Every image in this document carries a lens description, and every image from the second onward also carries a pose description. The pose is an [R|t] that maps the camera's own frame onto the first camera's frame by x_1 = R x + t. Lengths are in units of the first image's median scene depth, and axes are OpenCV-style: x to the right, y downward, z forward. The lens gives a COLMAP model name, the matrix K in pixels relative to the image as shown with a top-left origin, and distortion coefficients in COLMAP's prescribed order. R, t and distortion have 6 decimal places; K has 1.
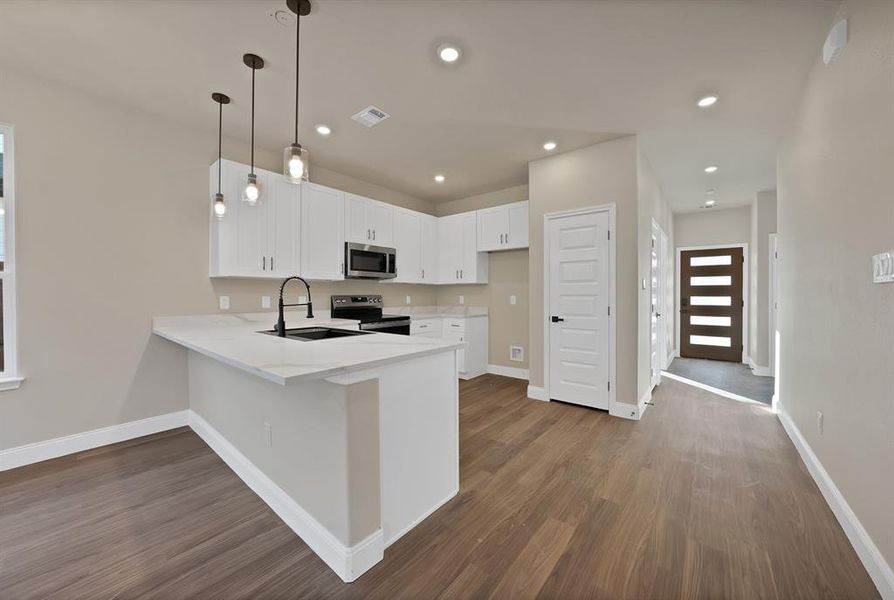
lens RADIAL K [[323.7, 0, 444.8], [0, 323.7, 297.2], [0, 0, 1]] dist [-0.032209, 0.008211]
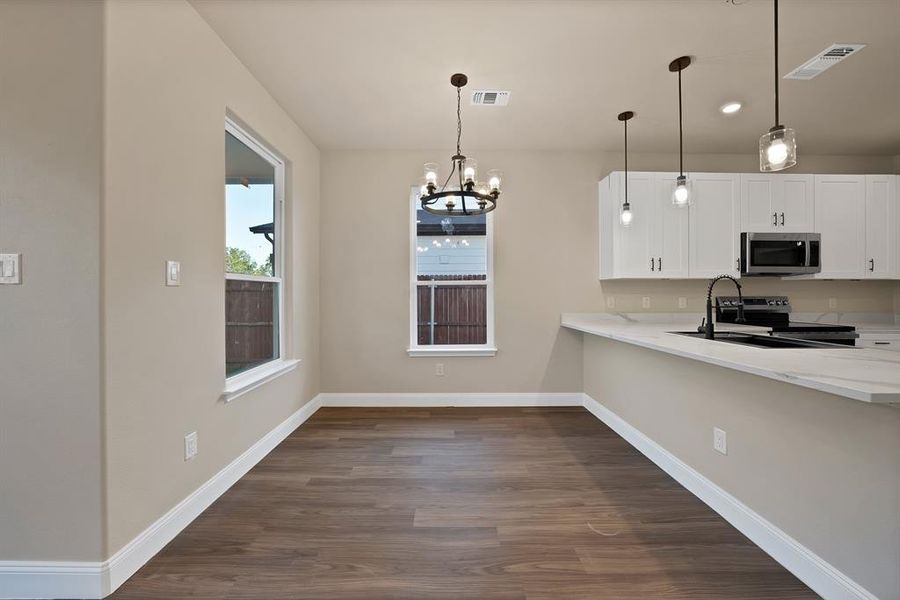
lens RADIAL K [[324.3, 0, 450.2], [0, 324.3, 296.1], [0, 0, 1]] dist [-0.016274, 0.000026]
pose [[0.645170, 0.002257, -0.764035, -0.165949], [-0.007380, 0.999967, -0.003278, 0.001728], [0.764003, 0.007754, 0.645166, -0.117661]]
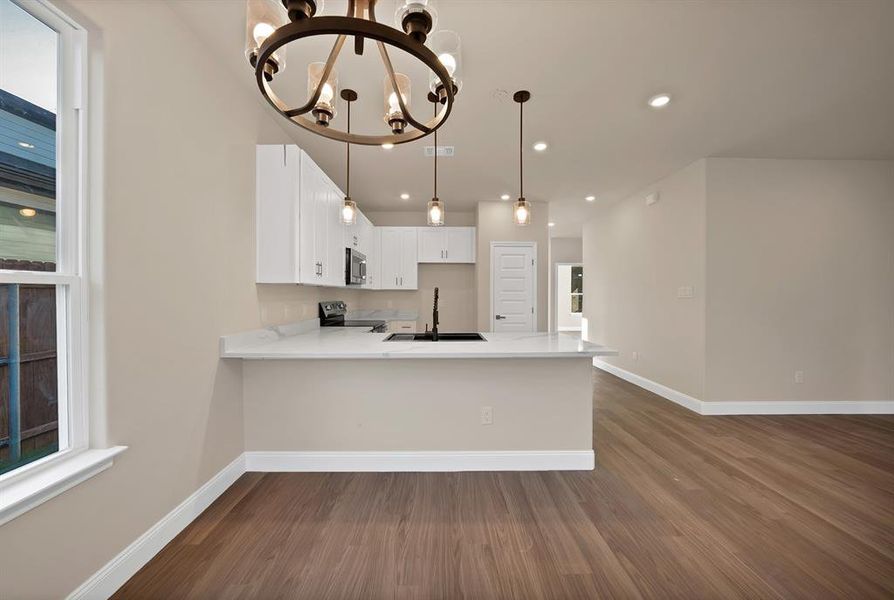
lens RADIAL K [[323.7, 0, 444.8], [0, 323.7, 297.2], [0, 0, 1]] dist [-0.032209, 0.008211]
pose [[0.761565, -0.003225, 0.648081, -0.731613], [0.003166, 0.999994, 0.001255, -0.021456], [-0.648081, 0.001096, 0.761571, 0.064607]]
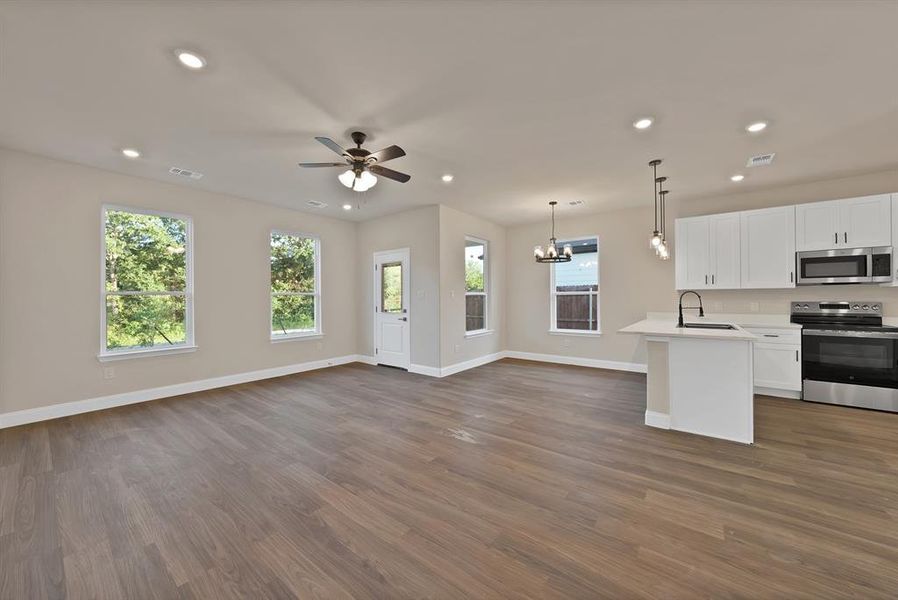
lens RADIAL K [[325.1, 0, 446.8], [0, 325.1, 297.2], [0, 0, 1]] dist [-0.032209, 0.008211]
pose [[0.033775, -0.003954, -0.999422, 0.716960], [-0.005484, 0.999976, -0.004141, -0.010420], [0.999414, 0.005621, 0.033752, -0.200554]]
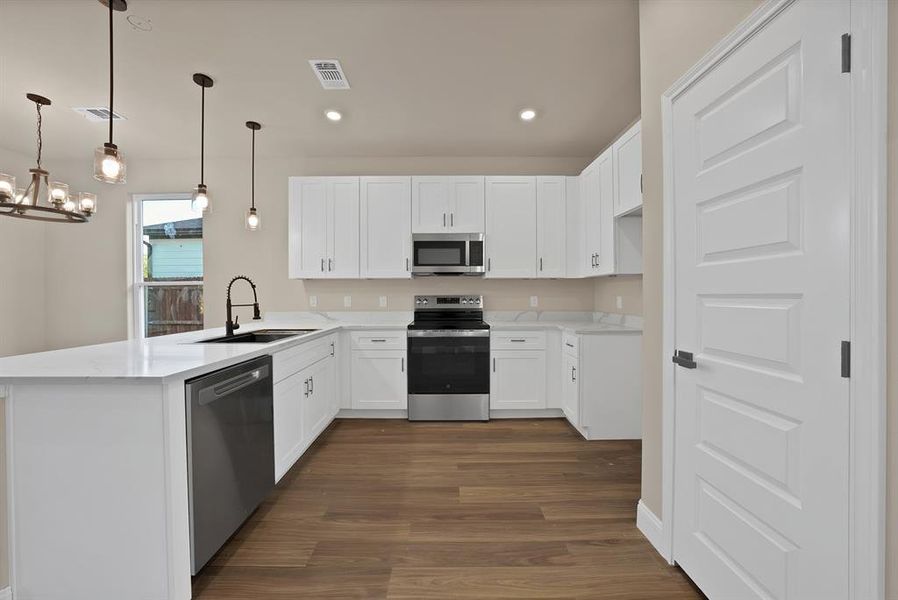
lens RADIAL K [[325.1, 0, 446.8], [0, 325.1, 297.2], [0, 0, 1]] dist [-0.032209, 0.008211]
pose [[0.640768, 0.005658, -0.767714, 0.429443], [-0.004246, 0.999984, 0.003826, -0.004669], [0.767723, 0.000808, 0.640782, 0.523430]]
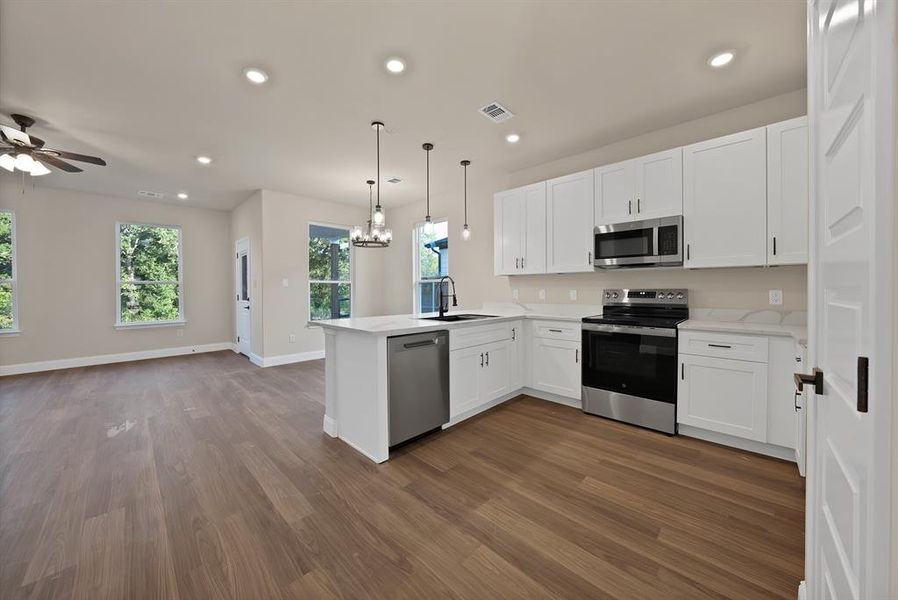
lens RADIAL K [[320.5, 0, 443.3], [0, 320.5, 293.3], [0, 0, 1]] dist [-0.017905, 0.000122]
pose [[-0.087129, 0.015289, -0.996080, 0.588085], [-0.003441, 0.999872, 0.015648, -0.006097], [0.996191, 0.004790, -0.087065, 0.684098]]
